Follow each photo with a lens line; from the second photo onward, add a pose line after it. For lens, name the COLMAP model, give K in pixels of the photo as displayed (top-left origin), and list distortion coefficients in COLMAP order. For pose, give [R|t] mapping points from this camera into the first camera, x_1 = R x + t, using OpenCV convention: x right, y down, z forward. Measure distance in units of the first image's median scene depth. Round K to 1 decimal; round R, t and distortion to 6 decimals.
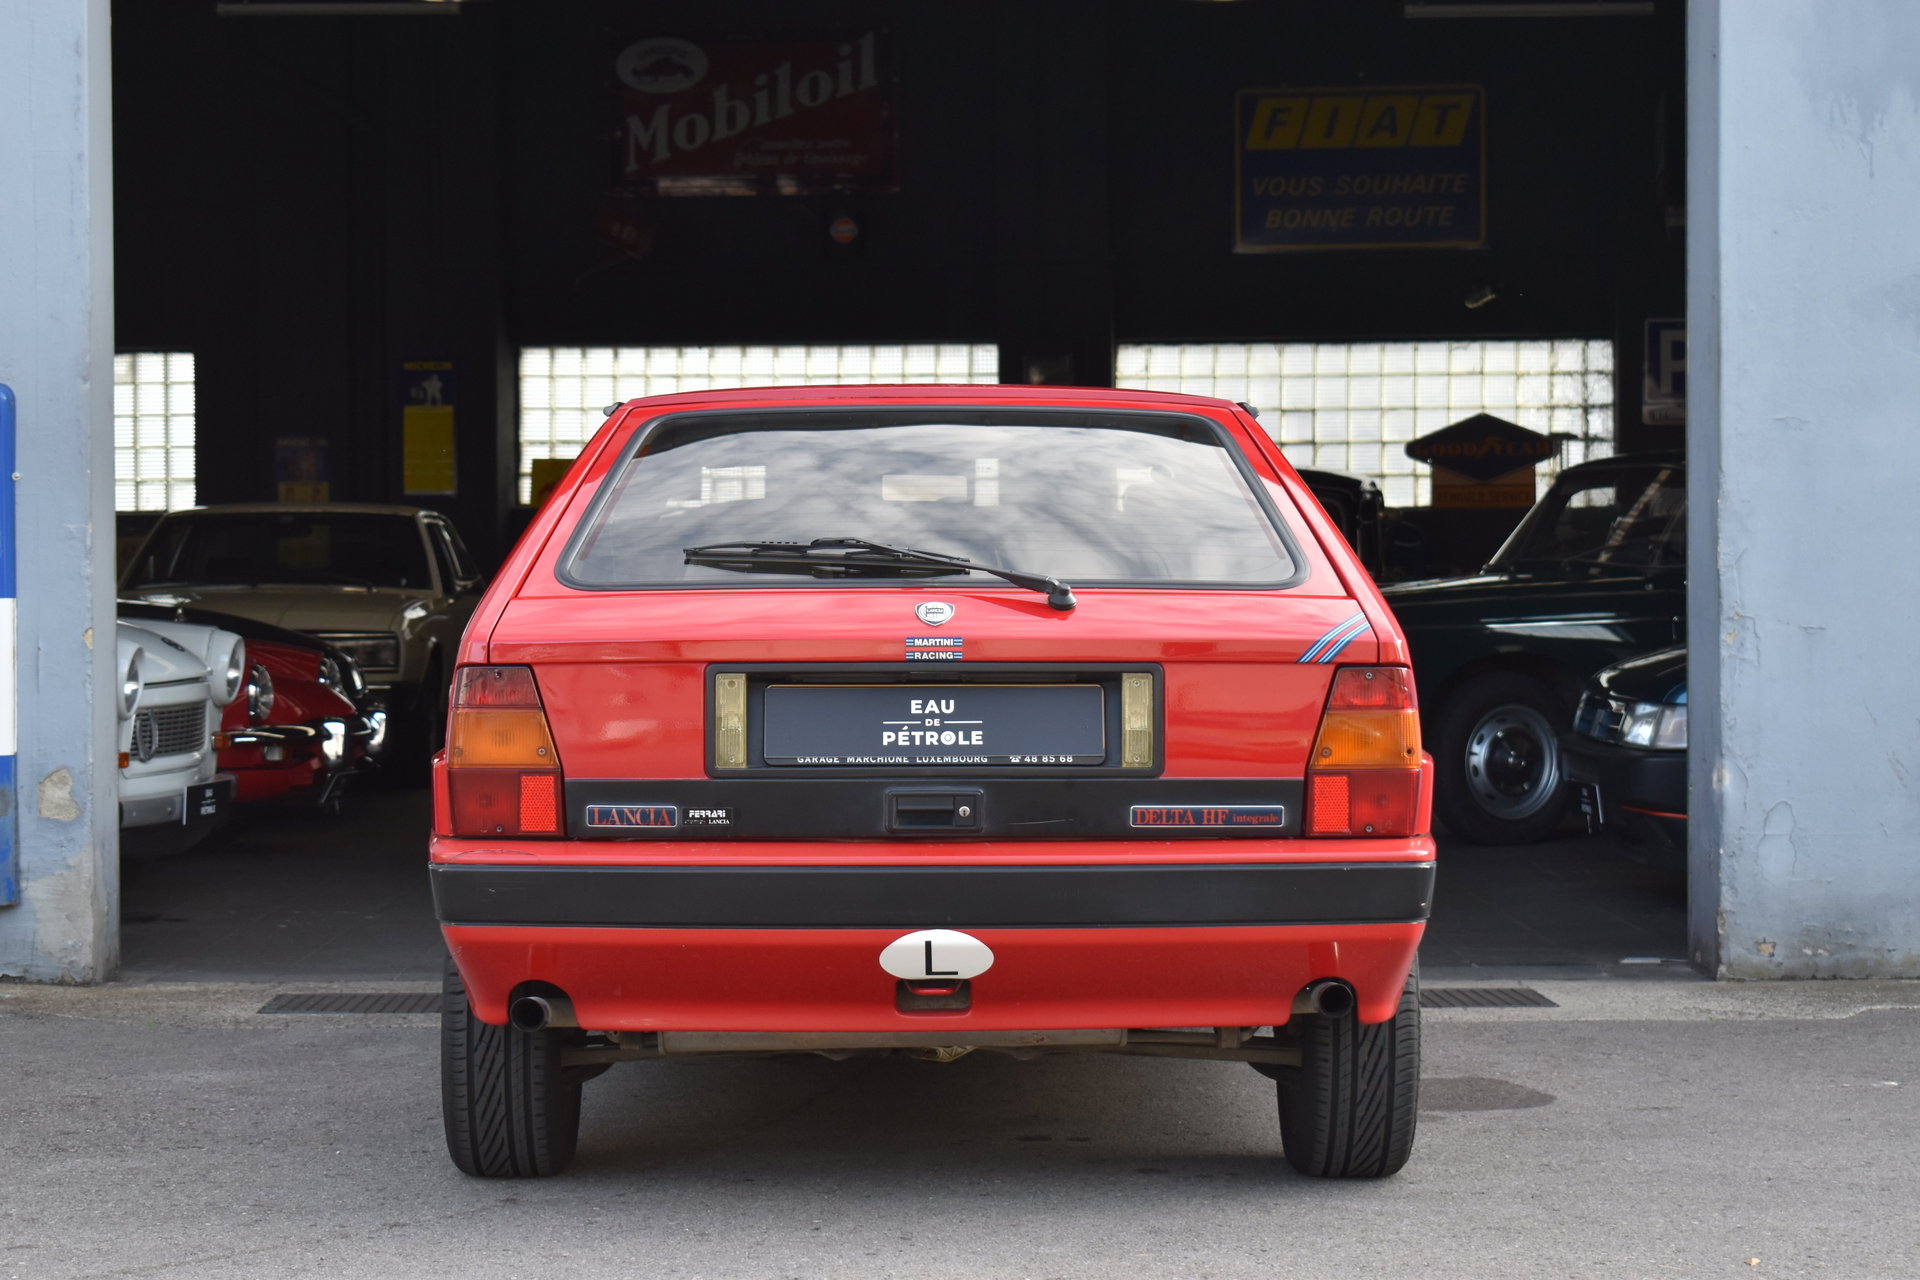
lens RADIAL K [[3893.8, 0, 960.0], [0, 3893.8, 640.0], [0, 0, 1]] dist [0.049054, 0.054860]
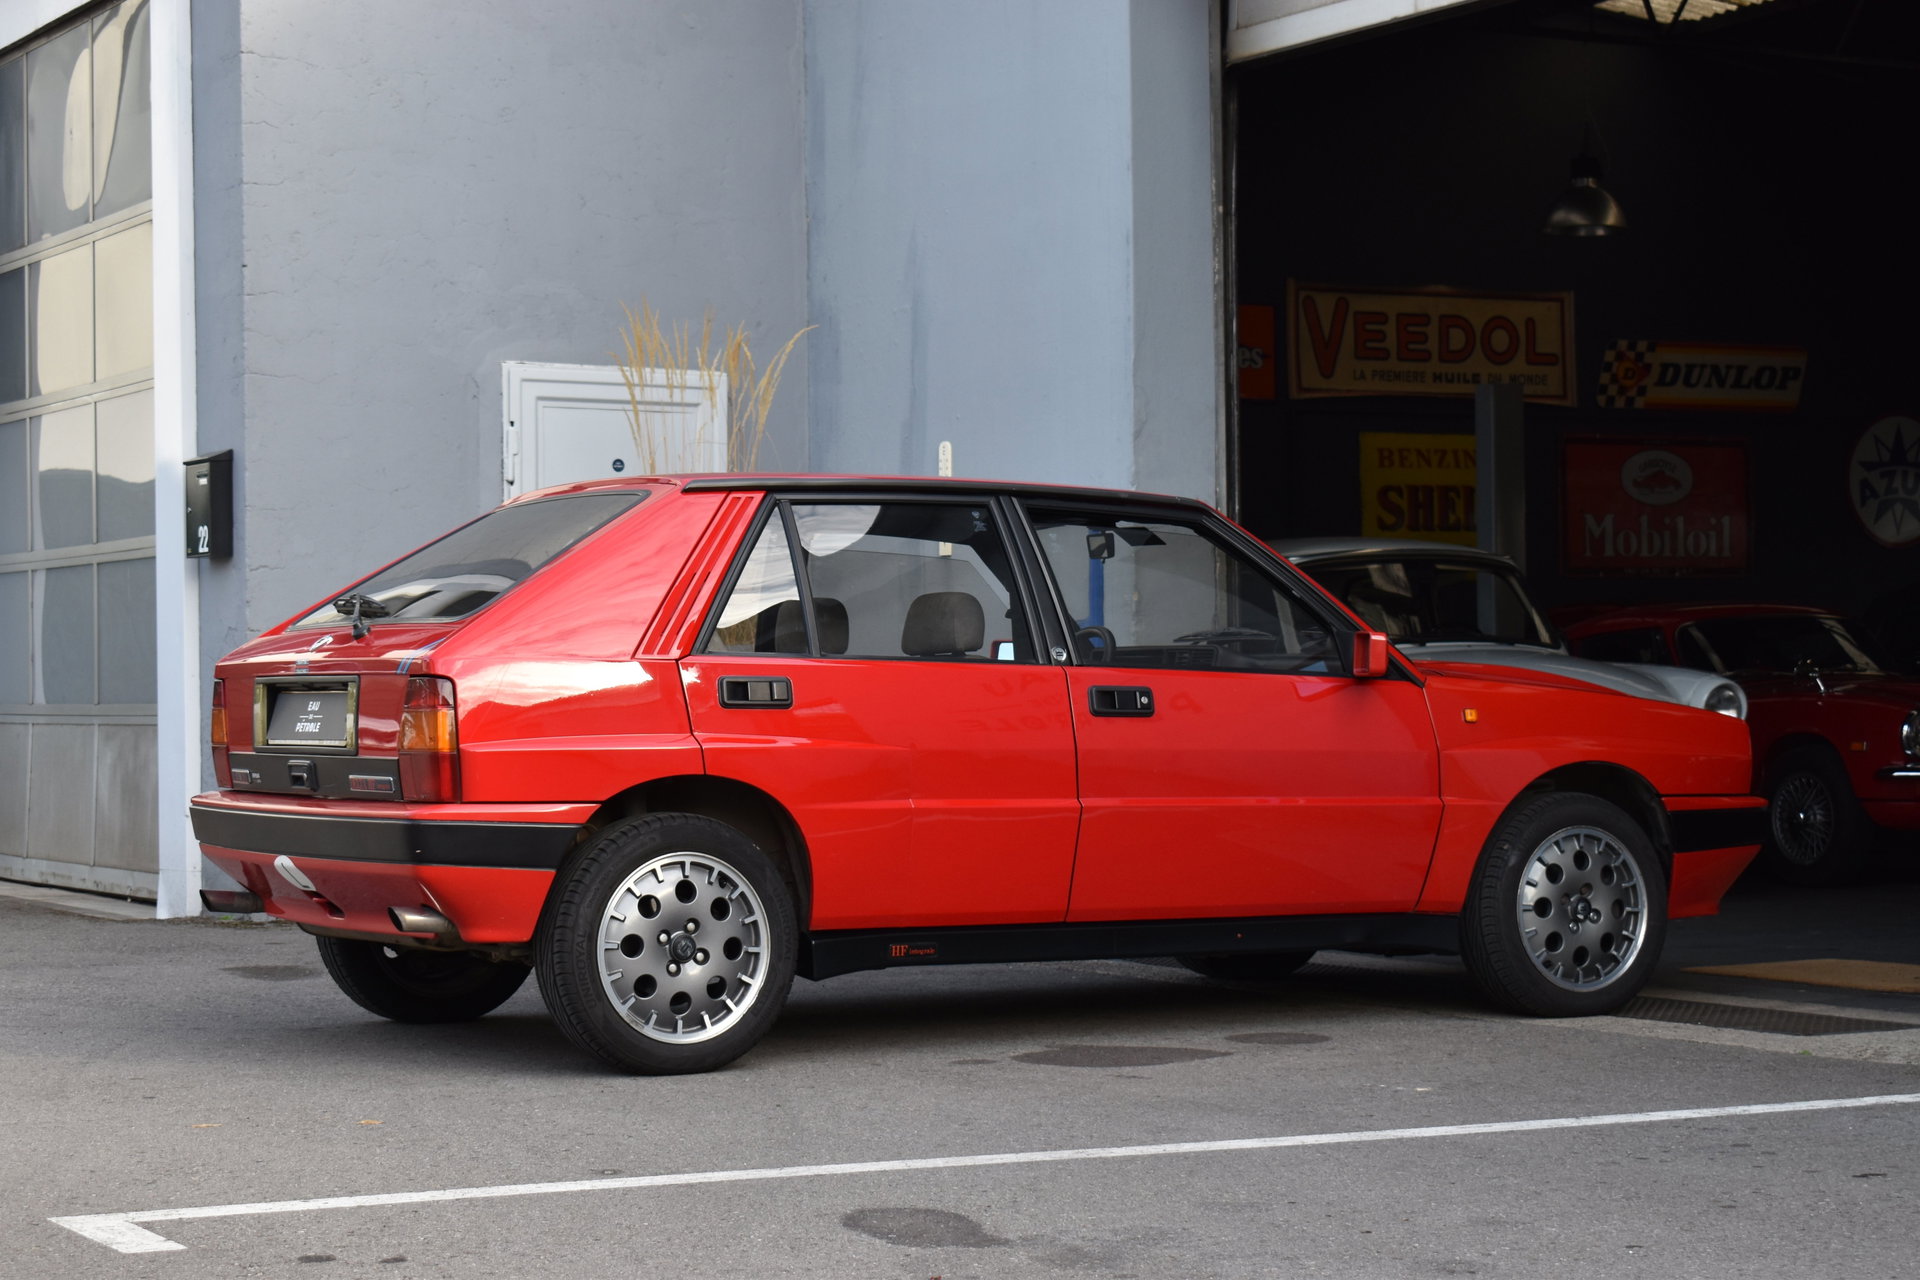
lens RADIAL K [[3572.3, 0, 960.0], [0, 3572.3, 640.0], [0, 0, 1]] dist [0.031065, -0.024848]
pose [[0.486457, -0.015528, -0.873566, 0.716894], [-0.004056, 0.999791, -0.020030, 0.010142], [0.873695, 0.013287, 0.486293, 0.307687]]
